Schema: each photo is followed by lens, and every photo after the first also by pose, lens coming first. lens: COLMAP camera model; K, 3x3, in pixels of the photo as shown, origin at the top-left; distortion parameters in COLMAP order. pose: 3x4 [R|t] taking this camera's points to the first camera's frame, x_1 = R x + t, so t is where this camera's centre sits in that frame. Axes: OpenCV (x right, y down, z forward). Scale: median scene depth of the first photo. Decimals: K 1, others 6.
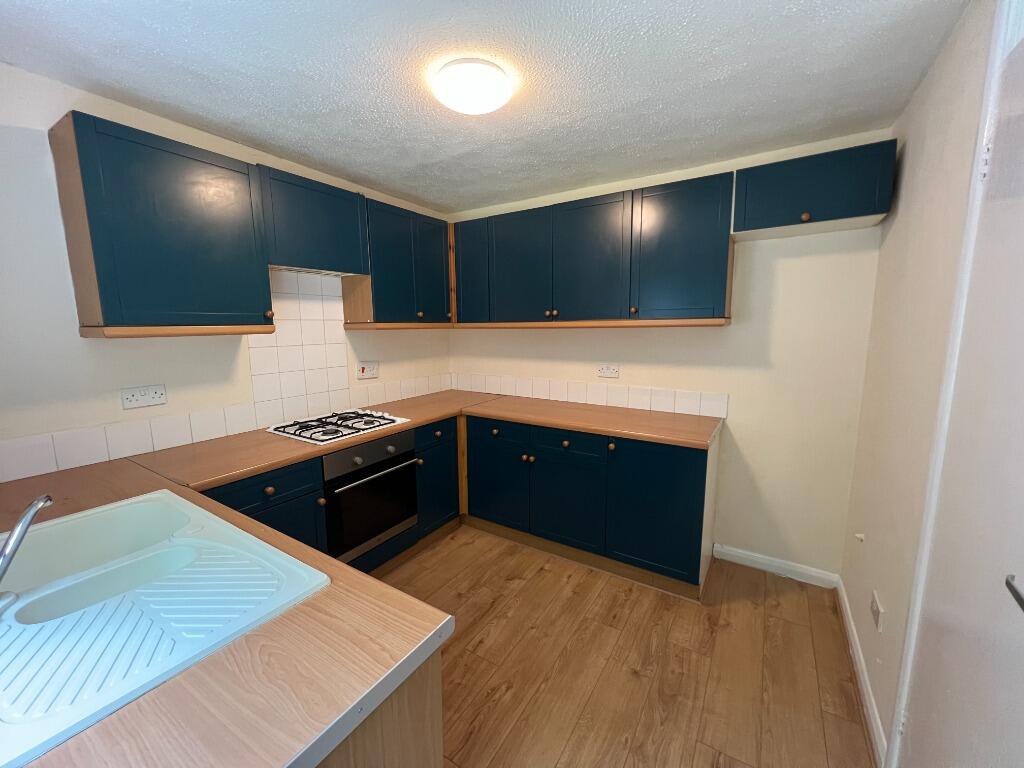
lens RADIAL K [[409.9, 0, 512.6], [0, 409.9, 383.2], [0, 0, 1]] dist [-0.002247, -0.000131]
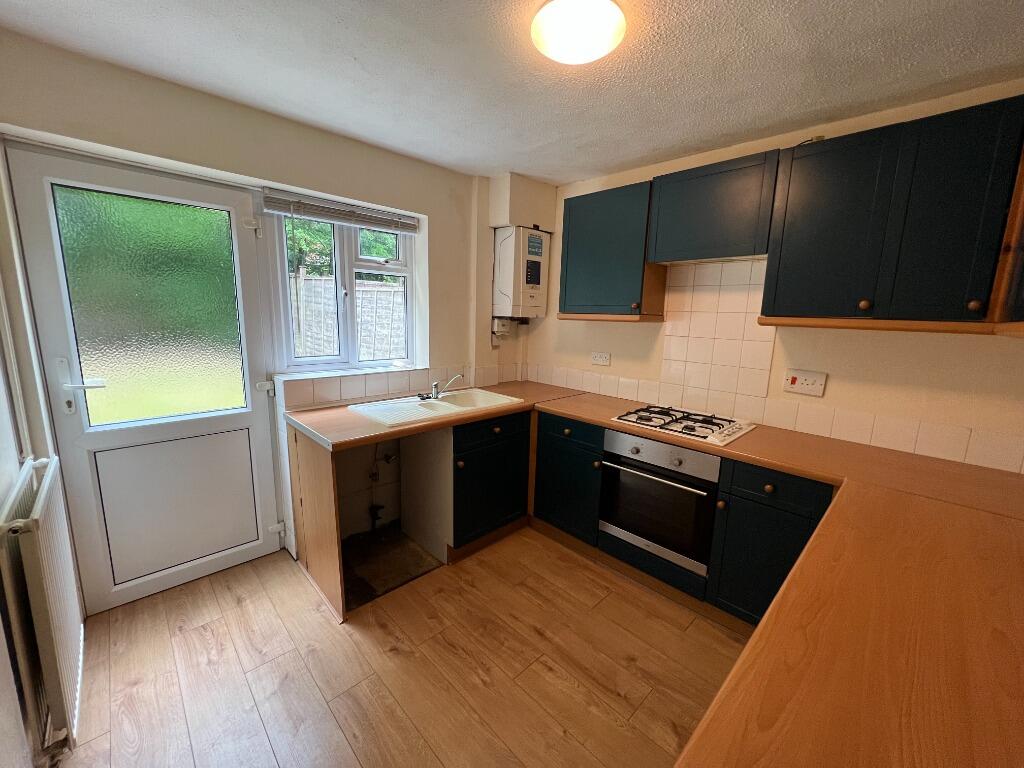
lens RADIAL K [[409.9, 0, 514.4], [0, 409.9, 386.9], [0, 0, 1]] dist [-0.002247, -0.000131]
pose [[-0.234348, 0.167501, -0.957614, 0.675904], [-0.167475, 0.963362, 0.209490, -0.132433], [0.957619, 0.209470, -0.197710, 0.947272]]
